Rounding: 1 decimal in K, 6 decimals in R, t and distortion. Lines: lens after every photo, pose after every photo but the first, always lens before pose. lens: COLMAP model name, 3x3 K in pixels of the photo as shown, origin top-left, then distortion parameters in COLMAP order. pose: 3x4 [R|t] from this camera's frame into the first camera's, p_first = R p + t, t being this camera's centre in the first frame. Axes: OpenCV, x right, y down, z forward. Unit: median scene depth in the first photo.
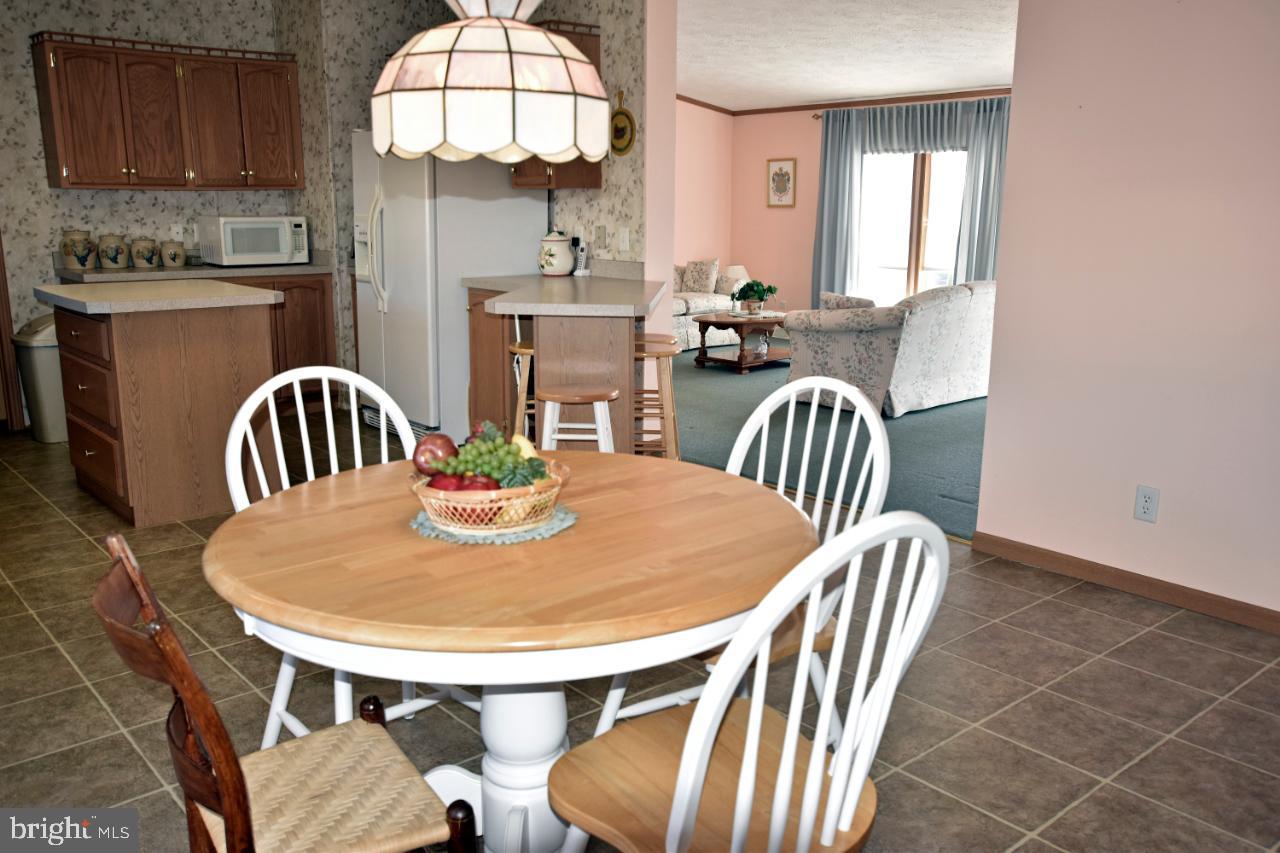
lens RADIAL K [[1056.7, 0, 648.5], [0, 1056.7, 420.8], [0, 0, 1]] dist [0.001888, 0.041772]
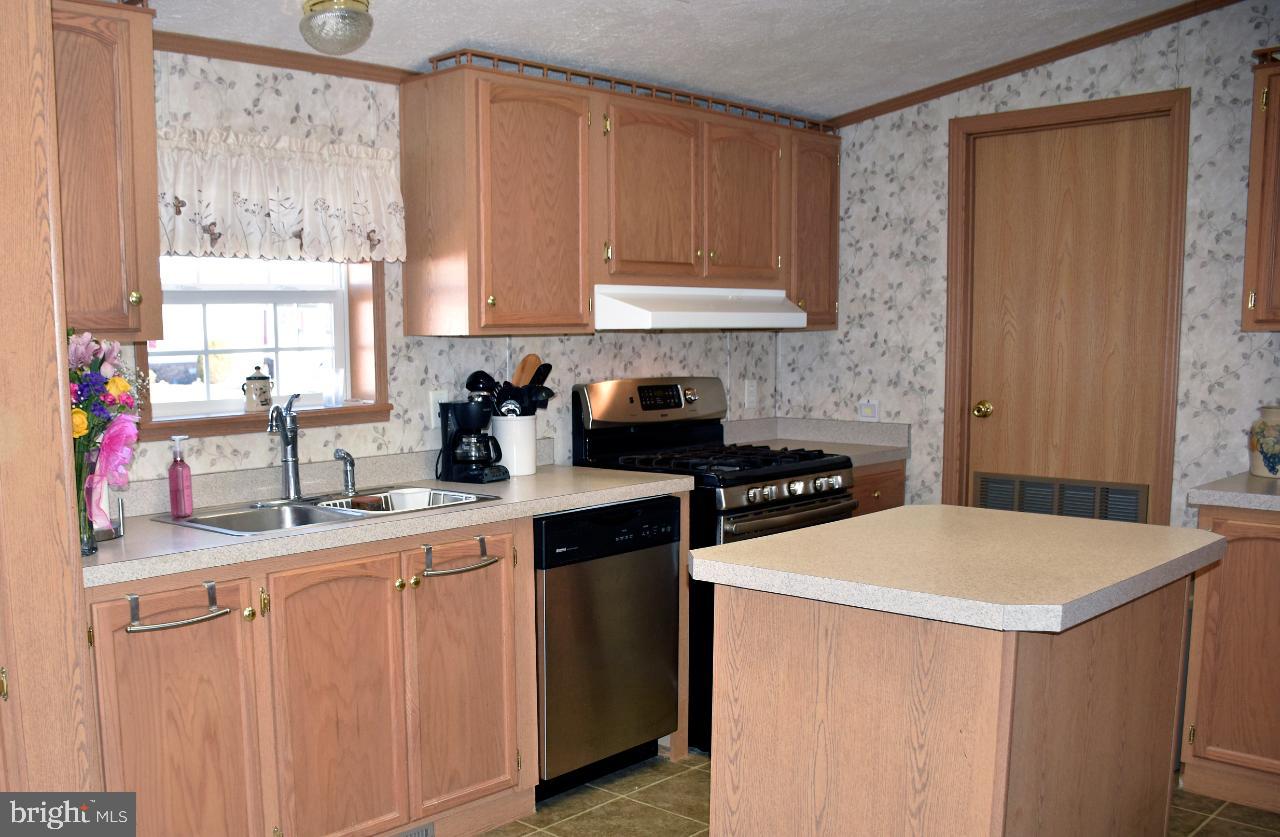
lens RADIAL K [[1236.0, 0, 579.4], [0, 1236.0, 470.2], [0, 0, 1]] dist [-0.010461, 0.000000]
pose [[0.081761, 0.109572, -0.990610, 0.056590], [-0.195812, 0.976332, 0.091831, -0.132562], [0.977227, 0.186465, 0.101282, 0.580209]]
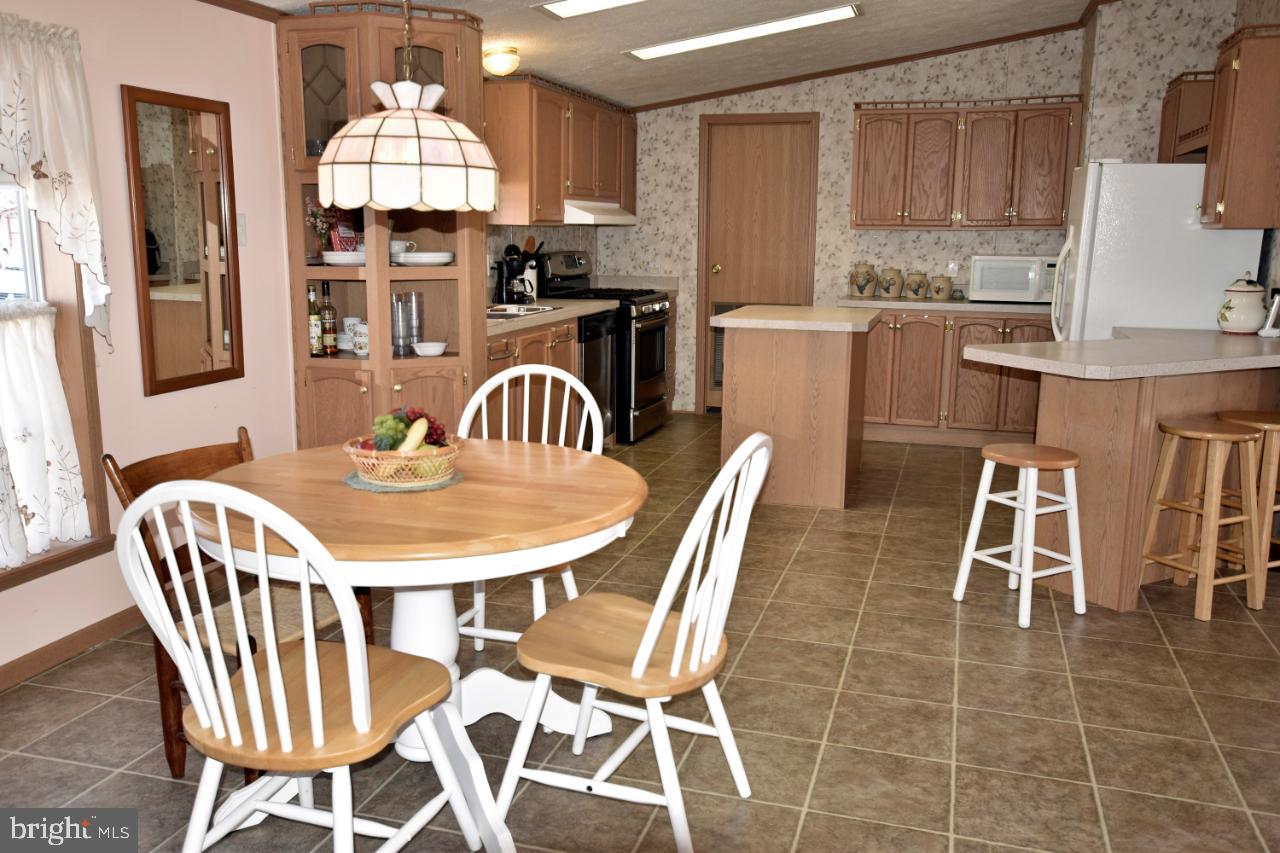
lens RADIAL K [[1056.7, 0, 636.0], [0, 1056.7, 426.0], [0, 0, 1]] dist [0.001888, 0.041772]
pose [[0.520709, 0.157852, -0.839014, 0.351162], [-0.182806, 0.980580, 0.071032, -0.037021], [0.833933, 0.116390, 0.539453, 0.159353]]
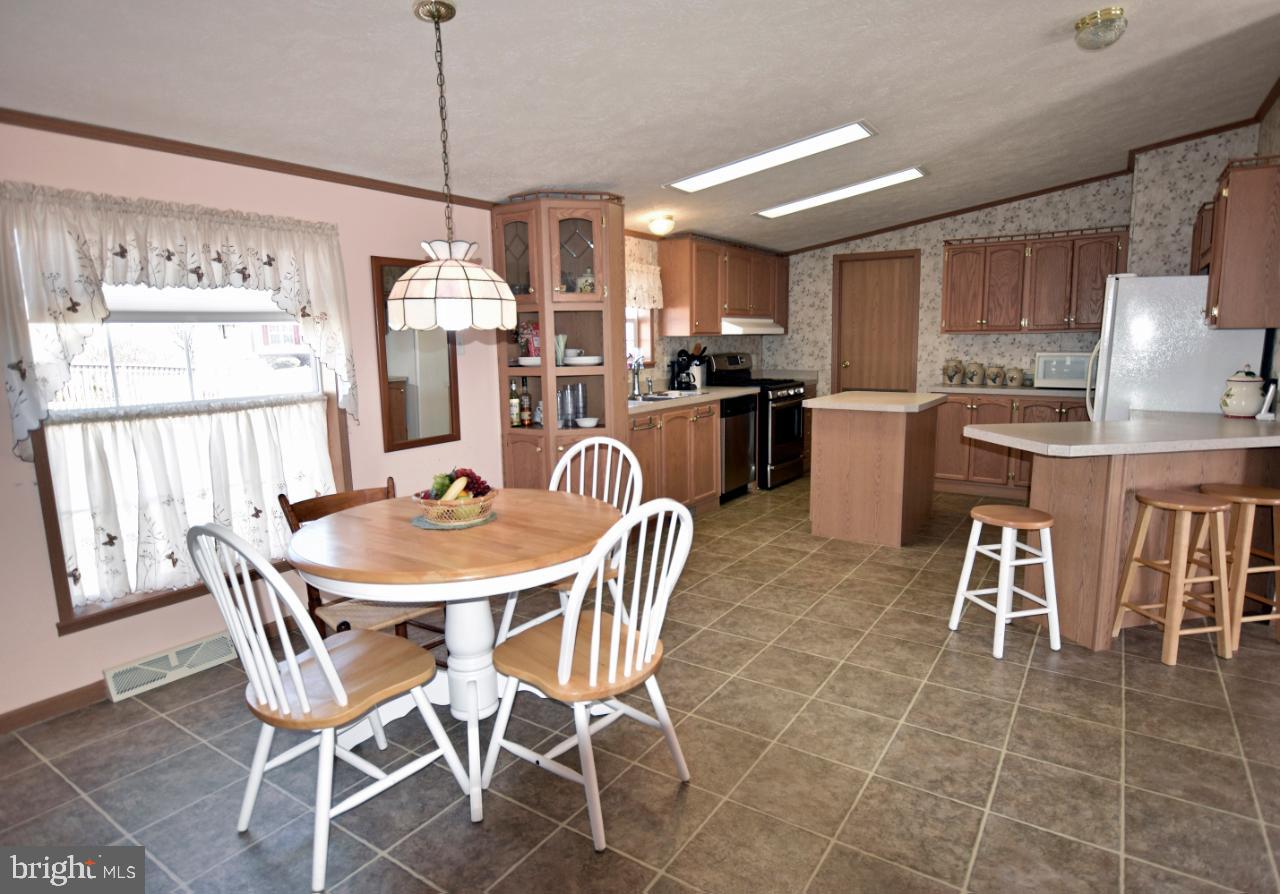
lens RADIAL K [[701.6, 0, 671.6], [0, 701.6, 445.5], [0, 0, 1]] dist [-0.018154, 0.004918]
pose [[0.275879, 0.139323, -0.951041, 0.356326], [-0.184655, 0.978691, 0.089809, -0.067813], [0.943288, 0.150838, 0.295727, 0.302064]]
